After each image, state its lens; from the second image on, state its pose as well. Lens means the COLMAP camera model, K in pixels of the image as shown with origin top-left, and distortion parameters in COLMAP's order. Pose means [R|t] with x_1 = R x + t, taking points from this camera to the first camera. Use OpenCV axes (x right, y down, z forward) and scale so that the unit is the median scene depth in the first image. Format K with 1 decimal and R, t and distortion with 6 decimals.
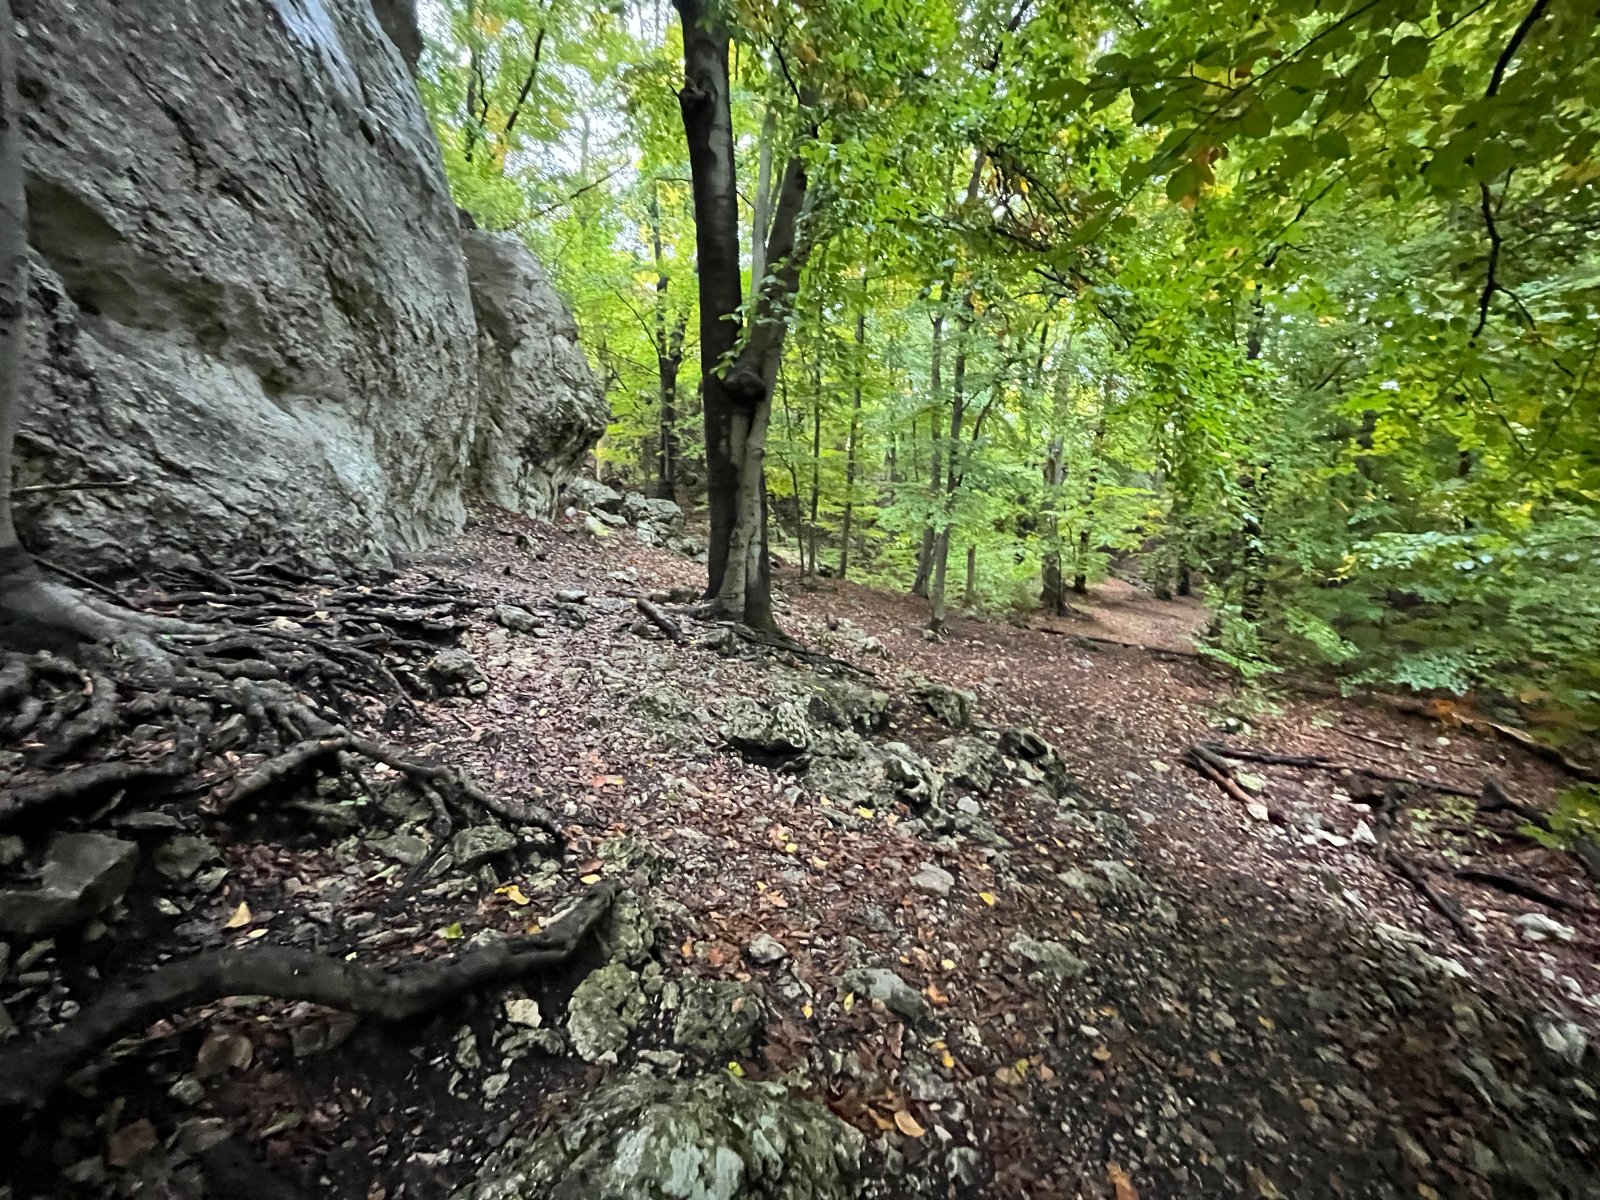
lens RADIAL K [[644.2, 0, 797.7], [0, 644.2, 598.4], [0, 0, 1]] dist [-0.000343, -0.000244]
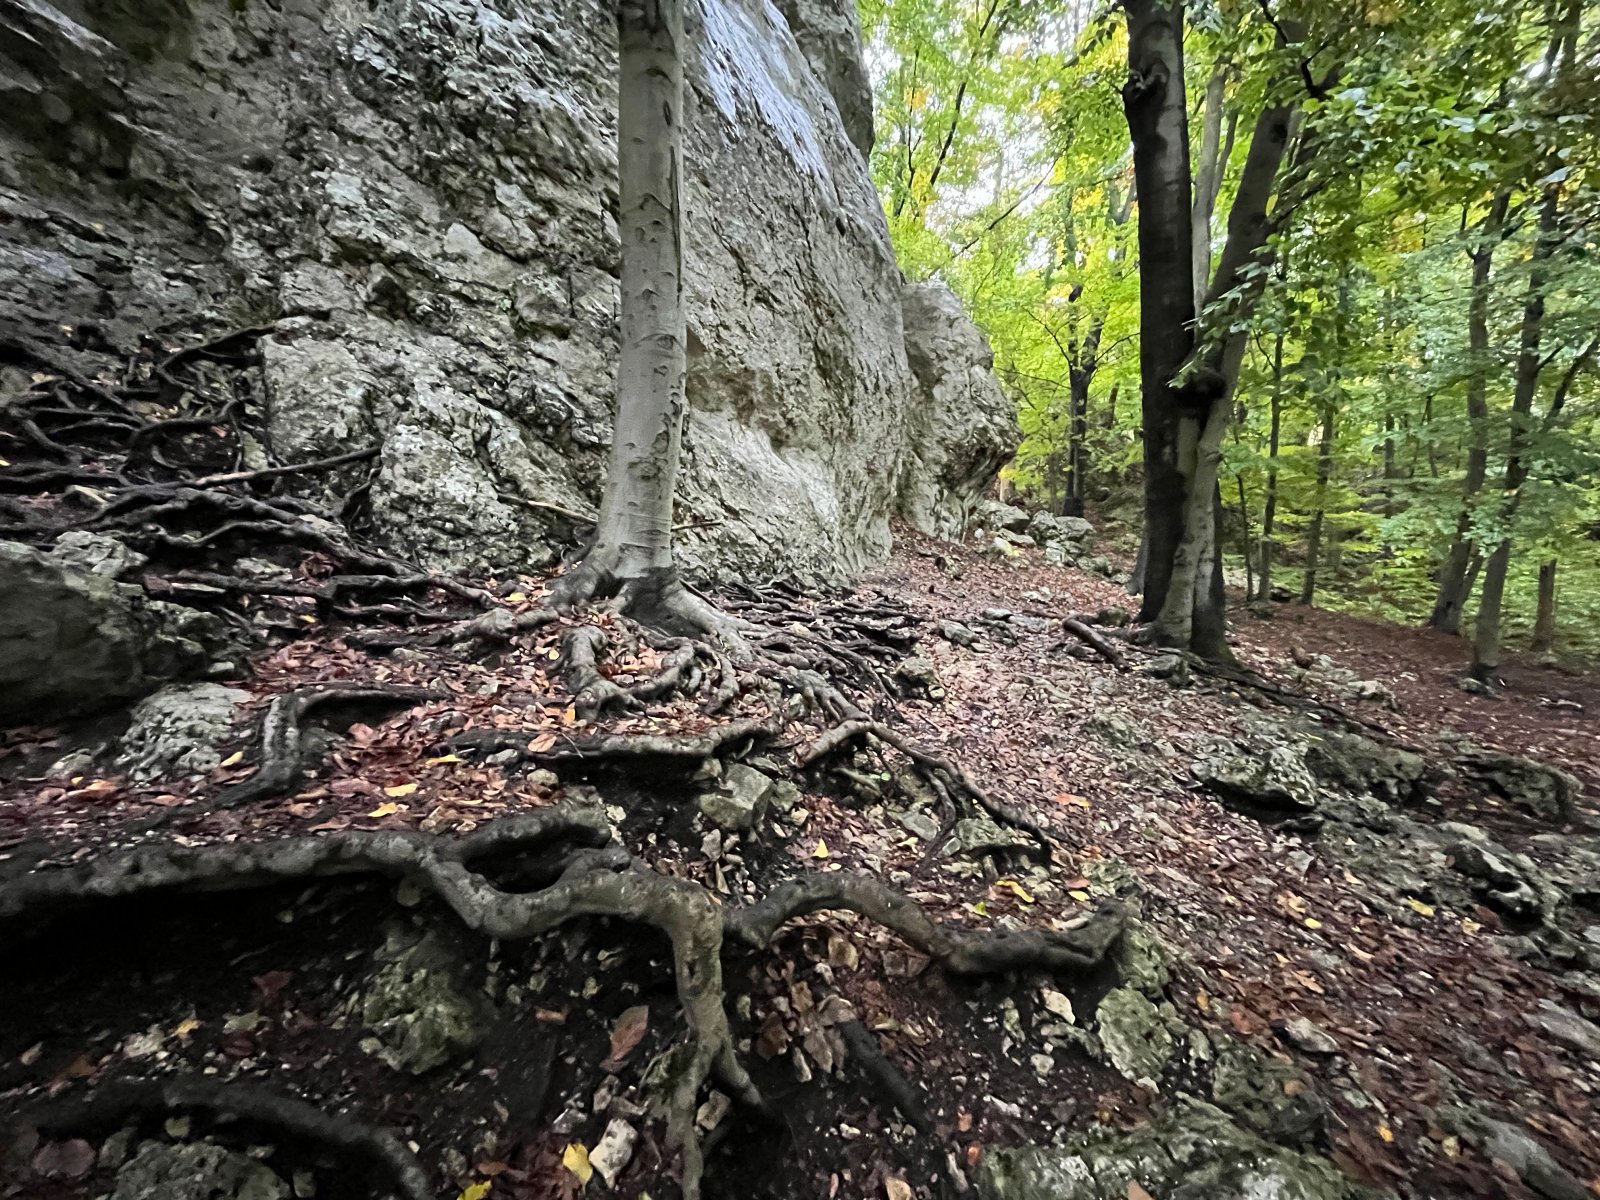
lens RADIAL K [[644.2, 0, 800.6], [0, 644.2, 601.1], [0, 0, 1]] dist [-0.000343, -0.000244]
pose [[0.835767, 0.021537, -0.548662, -0.089458], [-0.037186, 0.999156, -0.017424, 0.008678], [0.547824, 0.034965, 0.835863, -0.052226]]
